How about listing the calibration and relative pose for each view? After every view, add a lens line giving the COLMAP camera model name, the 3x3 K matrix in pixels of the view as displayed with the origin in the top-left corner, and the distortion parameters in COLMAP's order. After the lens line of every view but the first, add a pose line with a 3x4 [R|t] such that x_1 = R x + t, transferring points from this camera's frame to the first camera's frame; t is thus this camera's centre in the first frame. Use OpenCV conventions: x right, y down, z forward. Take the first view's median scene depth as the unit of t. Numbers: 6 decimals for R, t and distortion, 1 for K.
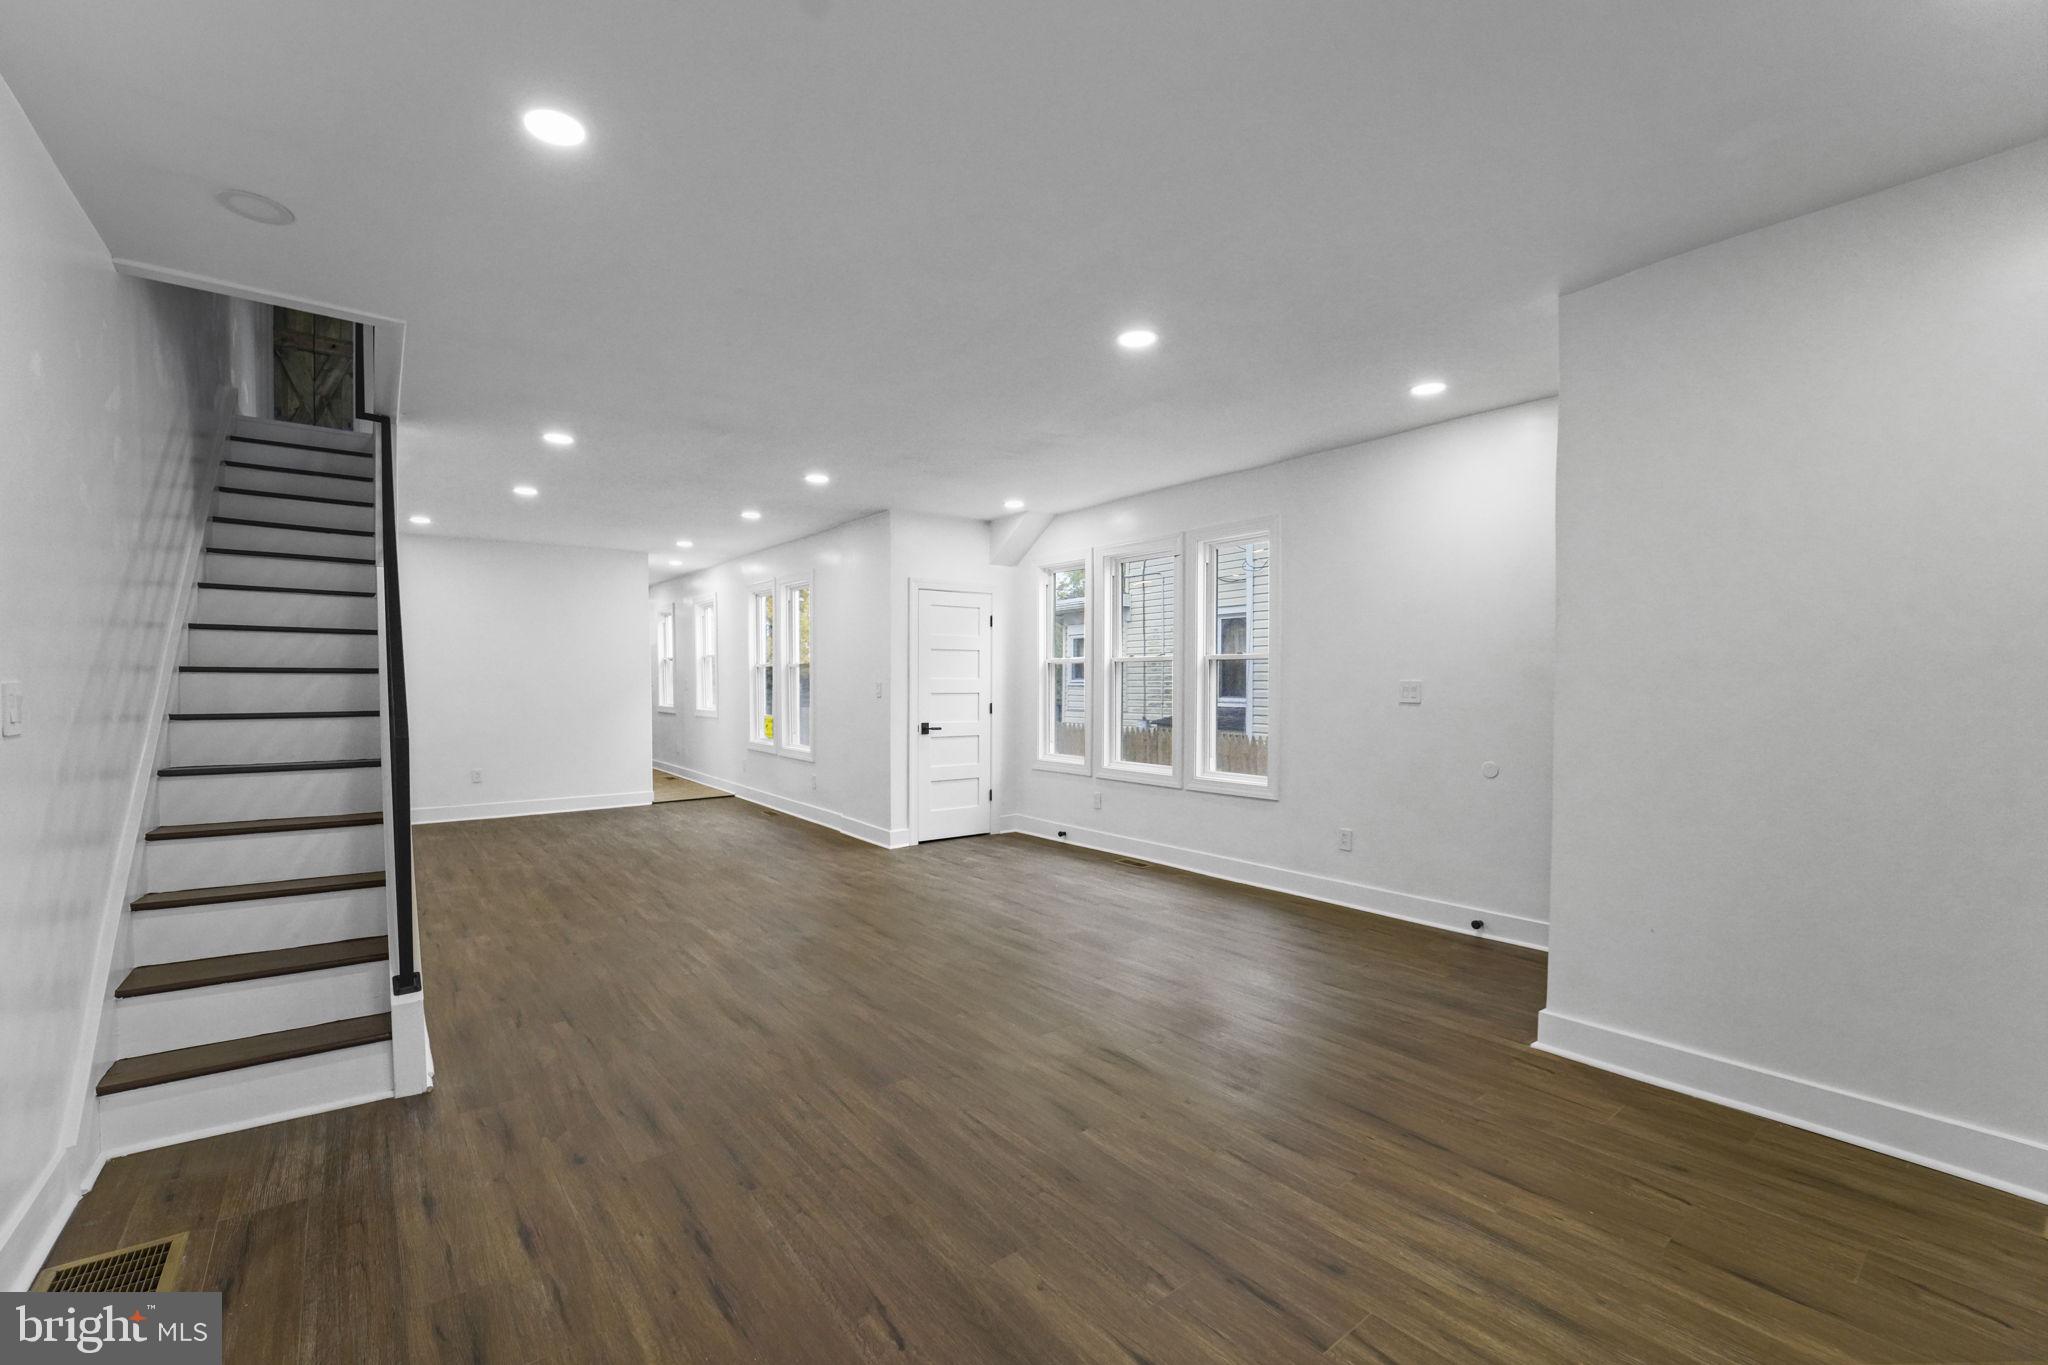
lens RADIAL K [[851.0, 0, 995.9], [0, 851.0, 707.8], [0, 0, 1]] dist [-0.020759, -0.000076]
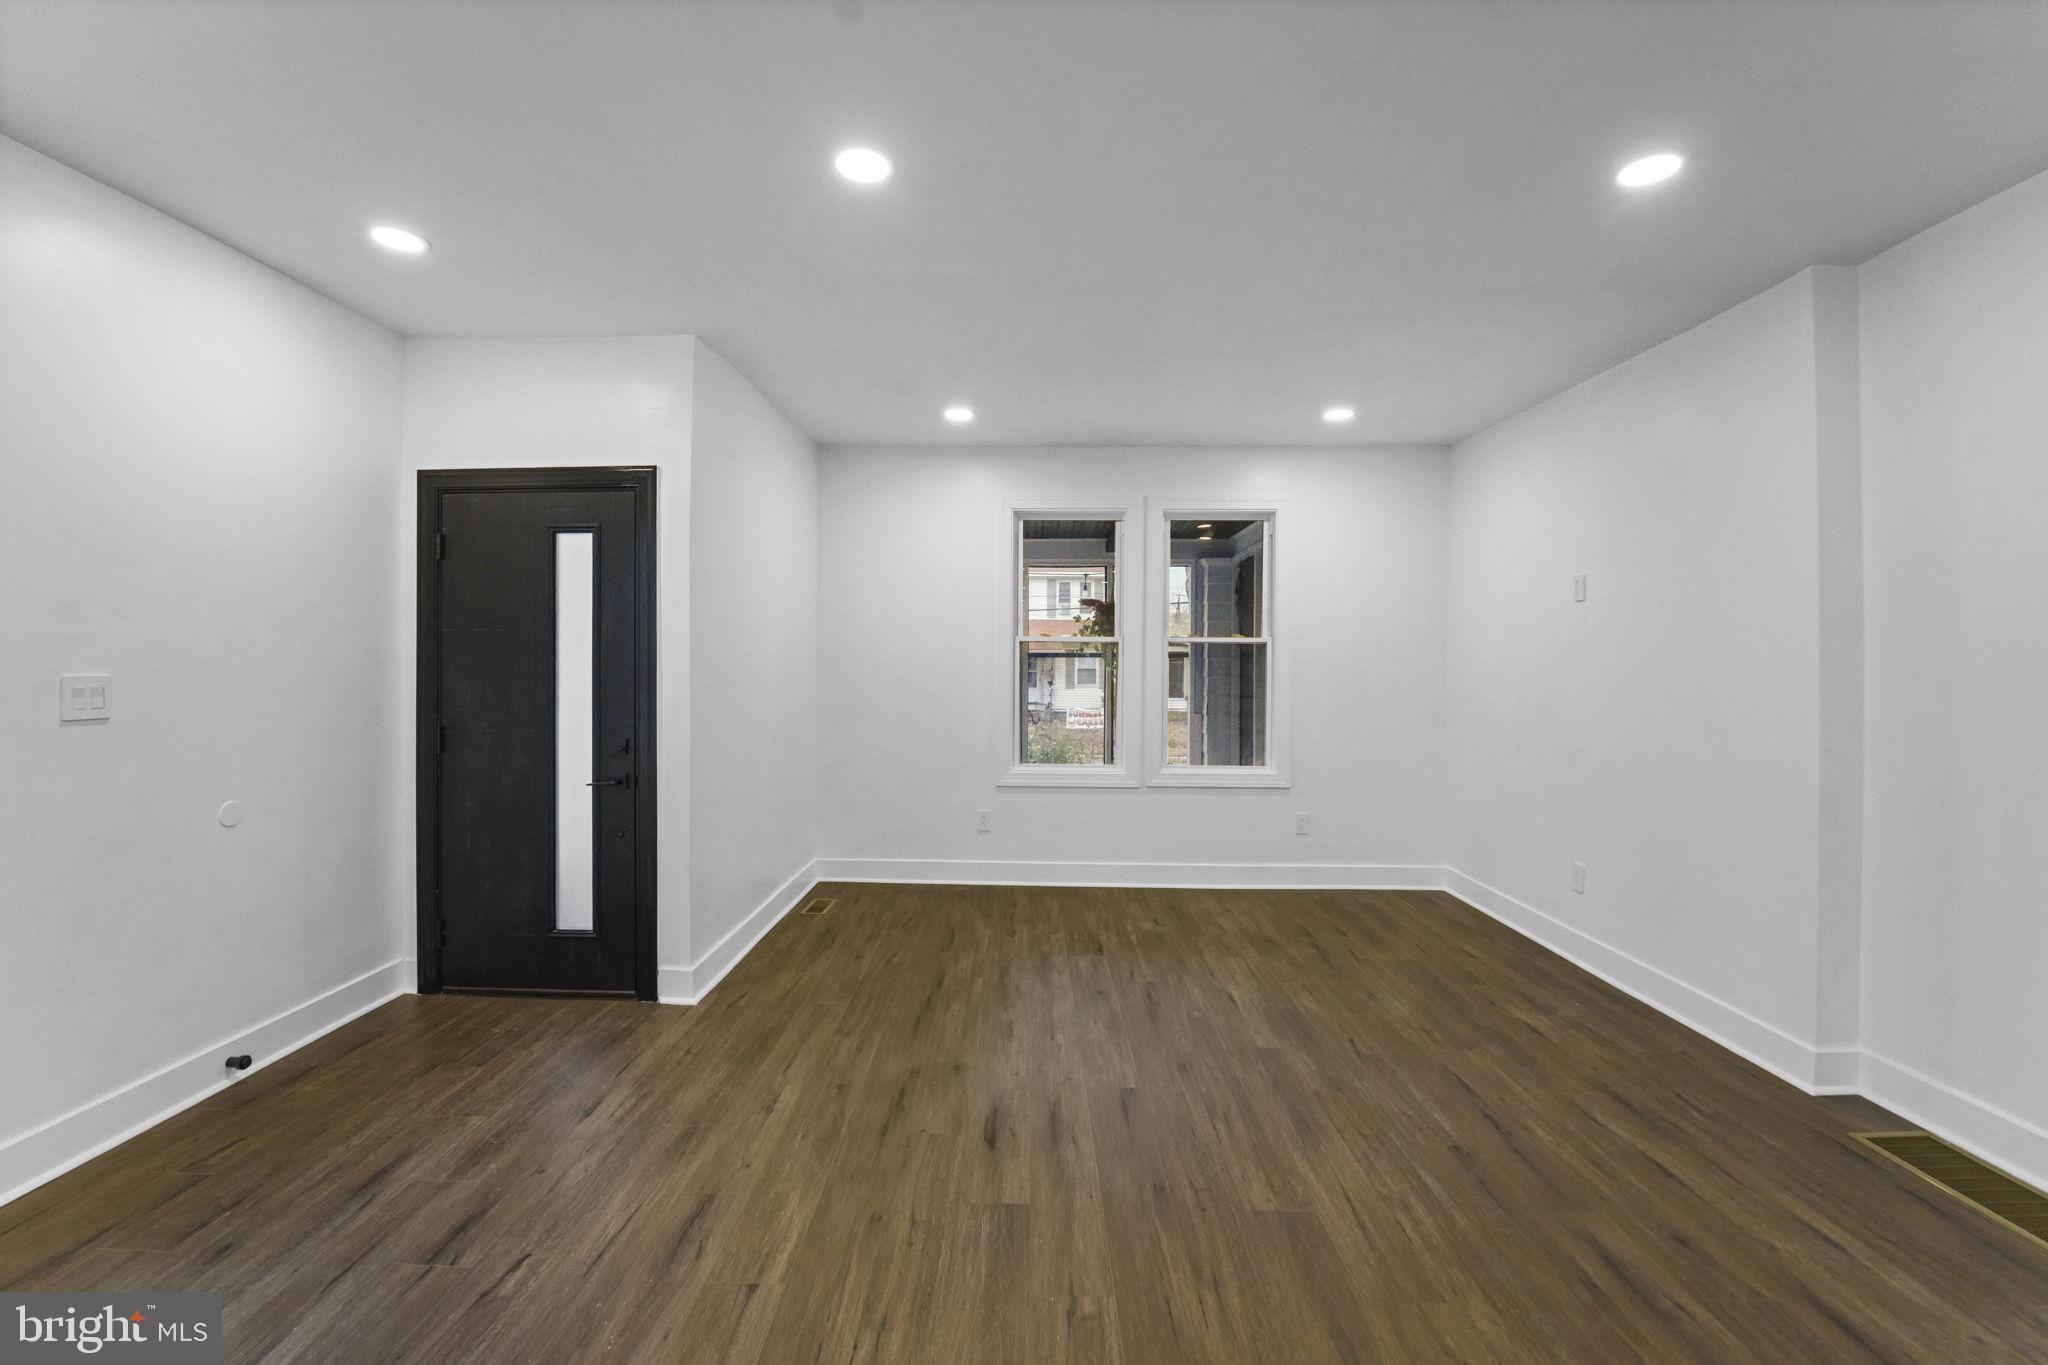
lens RADIAL K [[842.2, 0, 1014.1], [0, 842.2, 663.4], [0, 0, 1]] dist [-0.024687, -0.000196]
pose [[-0.786194, -0.004853, 0.617960, -0.379198], [0.015865, 0.999481, 0.028033, -0.069858], [-0.617776, 0.031843, -0.785710, 1.653372]]
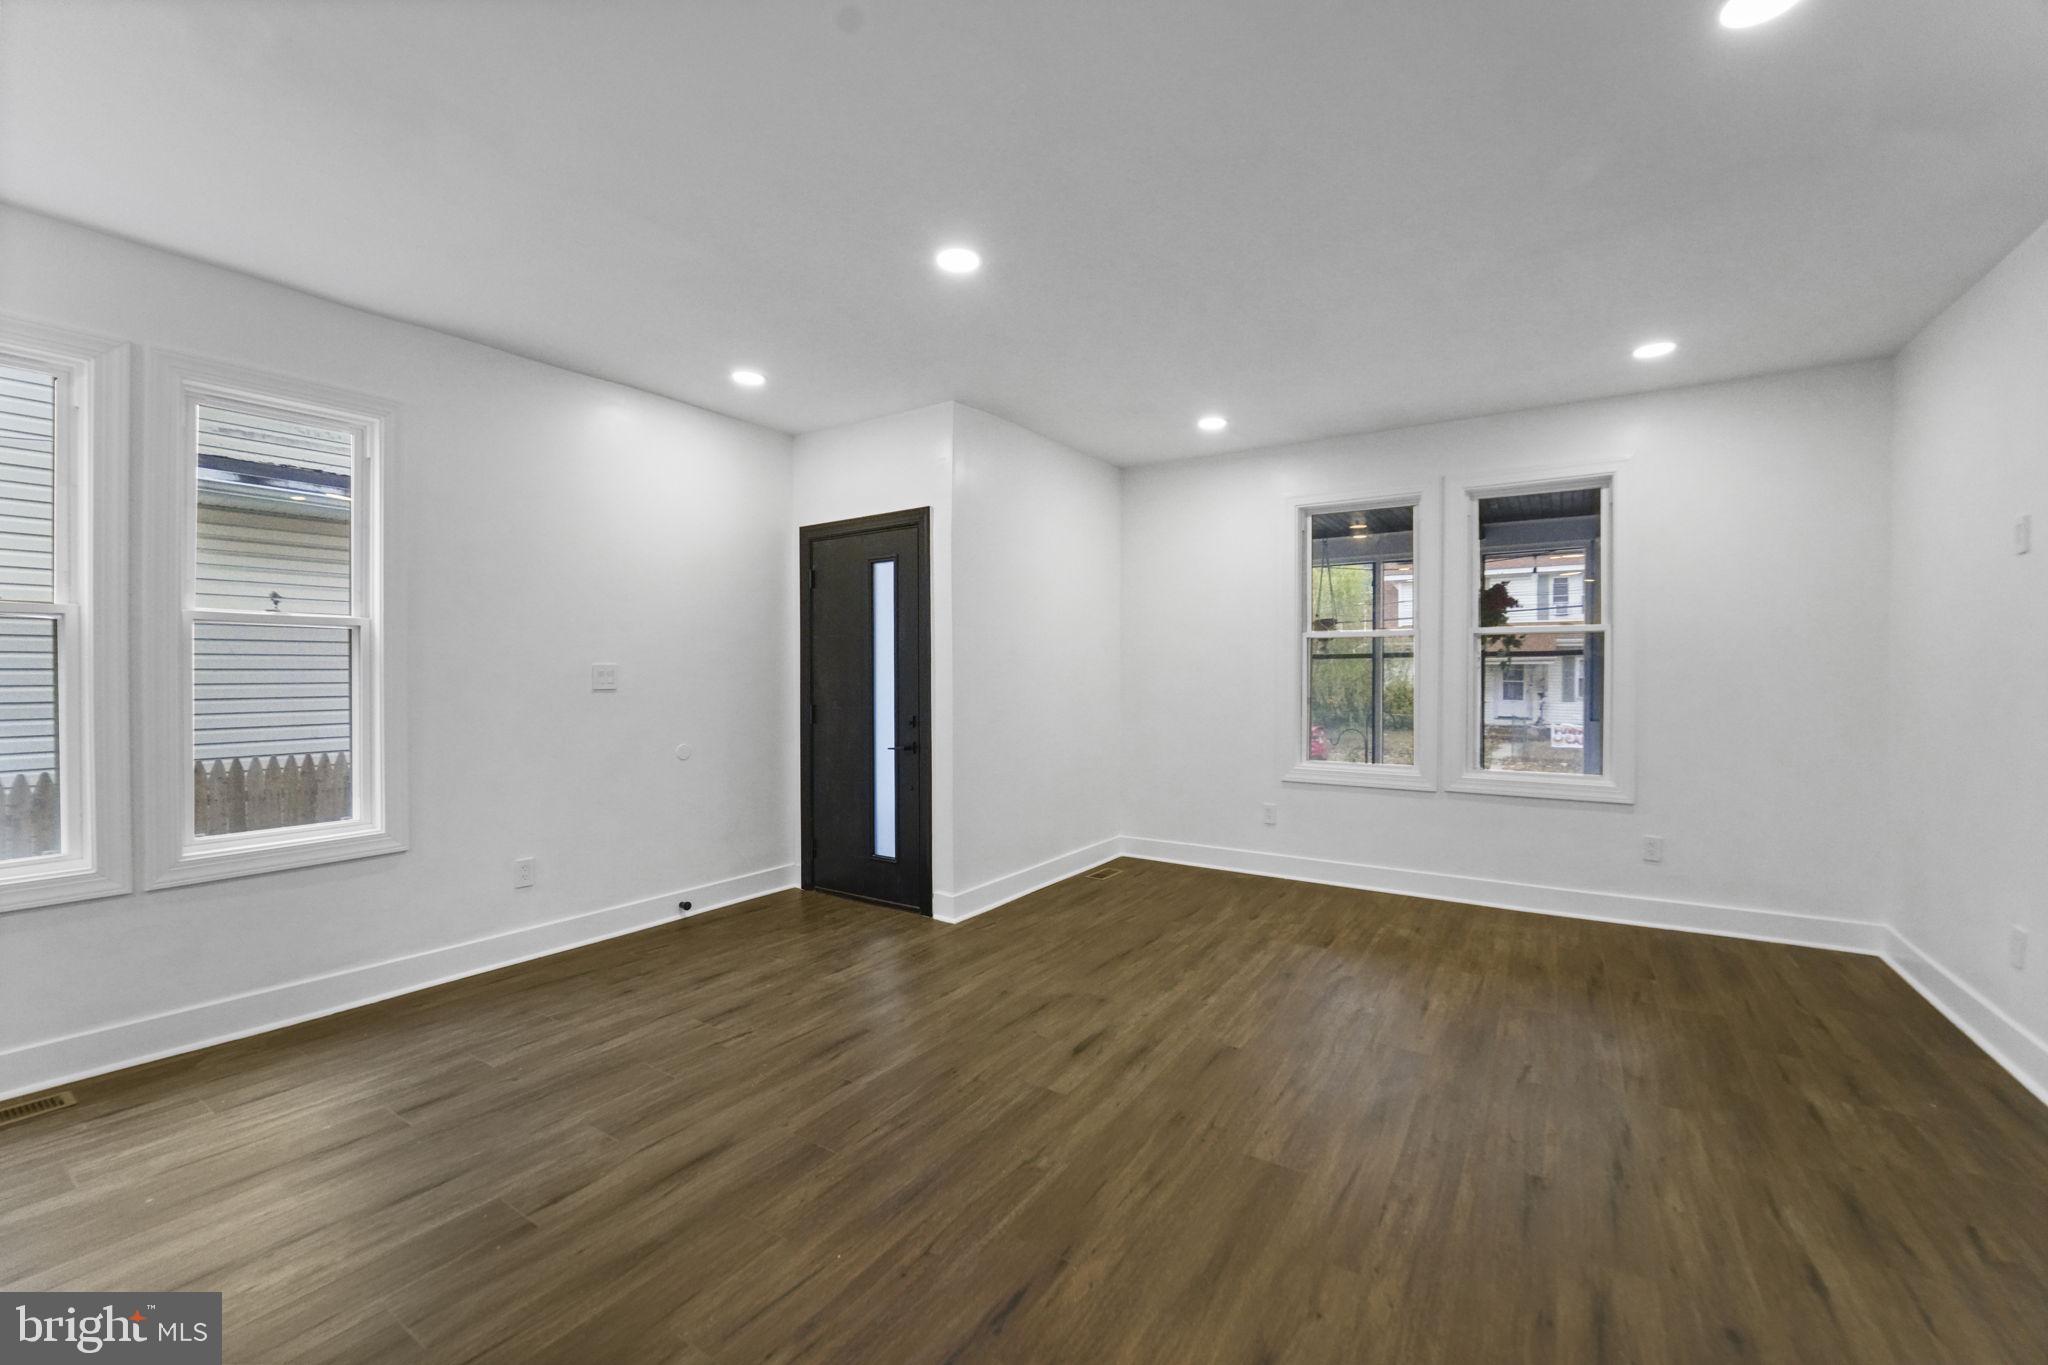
lens RADIAL K [[831.3, 0, 1016.8], [0, 831.3, 681.5], [0, 0, 1]] dist [-0.024158, -0.000032]
pose [[-0.336857, -0.007446, 0.941526, -0.733211], [0.032282, 0.999289, 0.019453, -0.027287], [-0.941002, 0.036948, -0.336378, 1.411498]]
